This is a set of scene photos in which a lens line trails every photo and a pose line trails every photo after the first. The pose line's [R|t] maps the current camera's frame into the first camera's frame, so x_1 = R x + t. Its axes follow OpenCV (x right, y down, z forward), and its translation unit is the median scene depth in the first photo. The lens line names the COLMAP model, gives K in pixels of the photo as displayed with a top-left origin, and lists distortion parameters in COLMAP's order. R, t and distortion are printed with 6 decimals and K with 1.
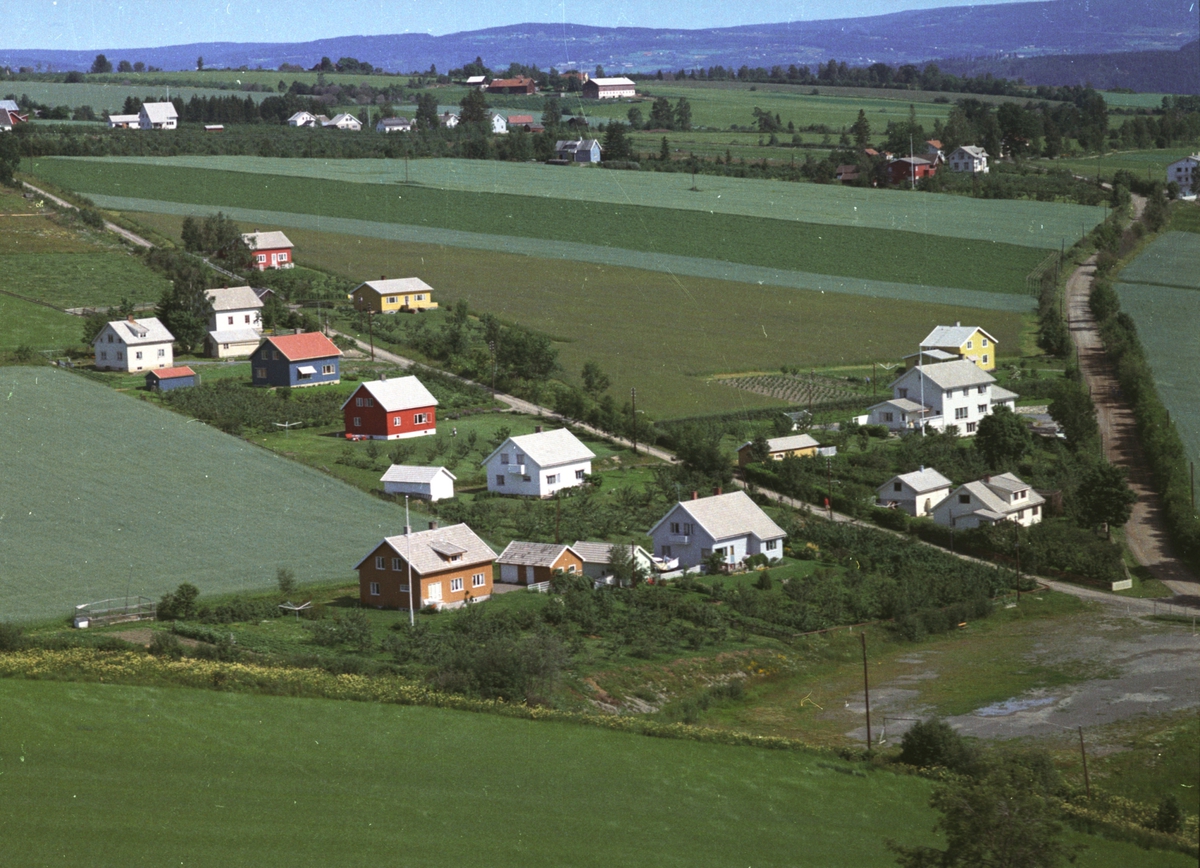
lens RADIAL K [[3418.5, 0, 600.0], [0, 3418.5, 434.0], [0, 0, 1]] dist [0.139003, -0.660120]
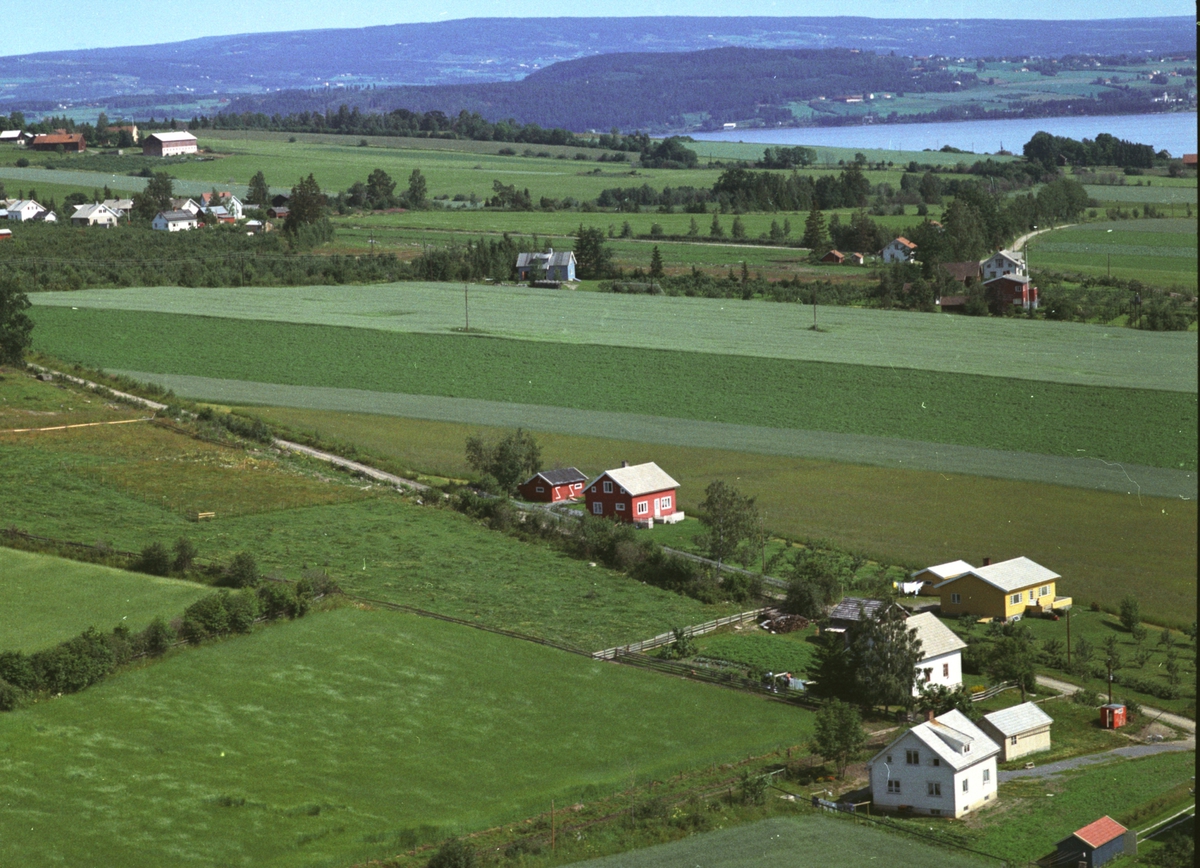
lens RADIAL K [[3418.5, 0, 600.0], [0, 3418.5, 434.0], [0, 0, 1]] dist [0.139003, -0.660120]
pose [[0.977849, -0.026126, 0.207675, -0.167487], [0.027588, 0.999611, -0.004145, -0.043435], [-0.207486, 0.009783, 0.978189, 0.249655]]
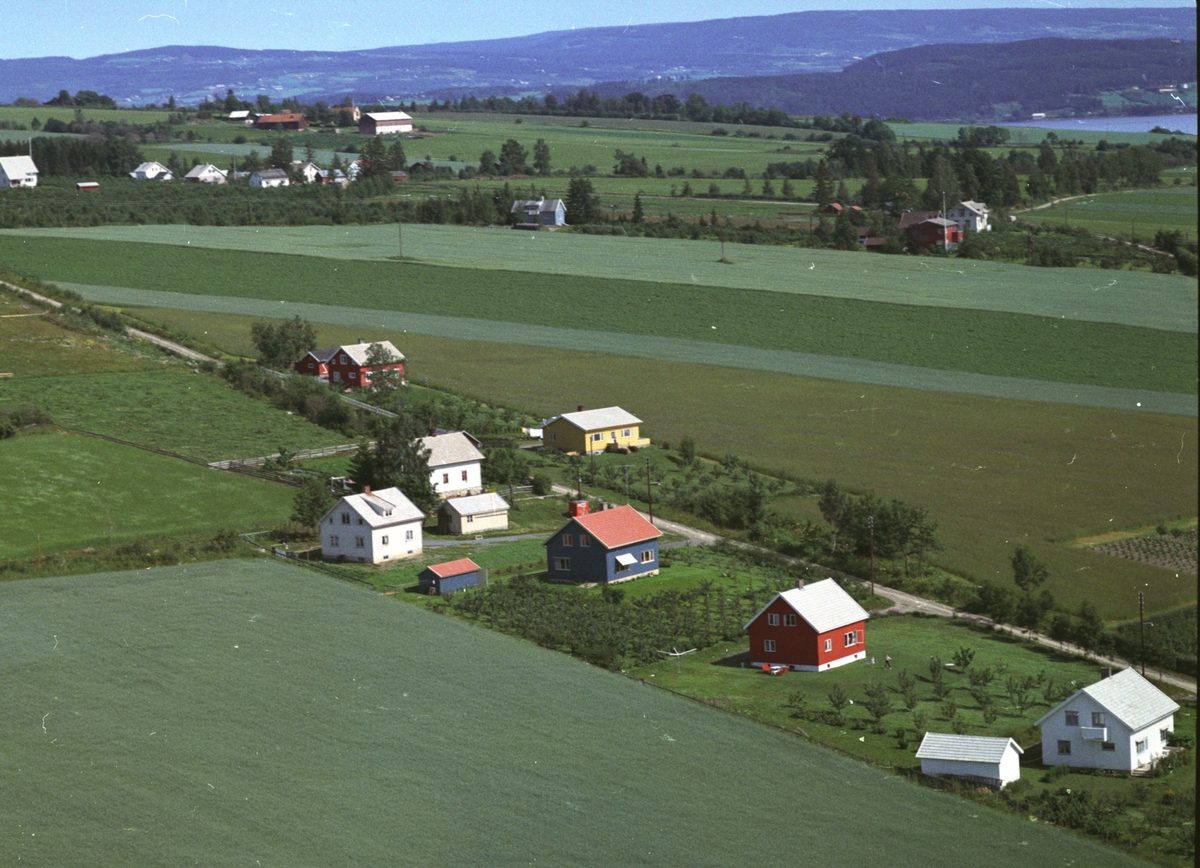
lens RADIAL K [[3418.5, 0, 600.0], [0, 3418.5, 434.0], [0, 0, 1]] dist [0.139003, -0.660120]
pose [[0.994156, -0.017242, 0.106568, -0.090676], [0.017864, 0.999828, -0.004889, -0.022656], [-0.106466, 0.006764, 0.994293, 0.134968]]
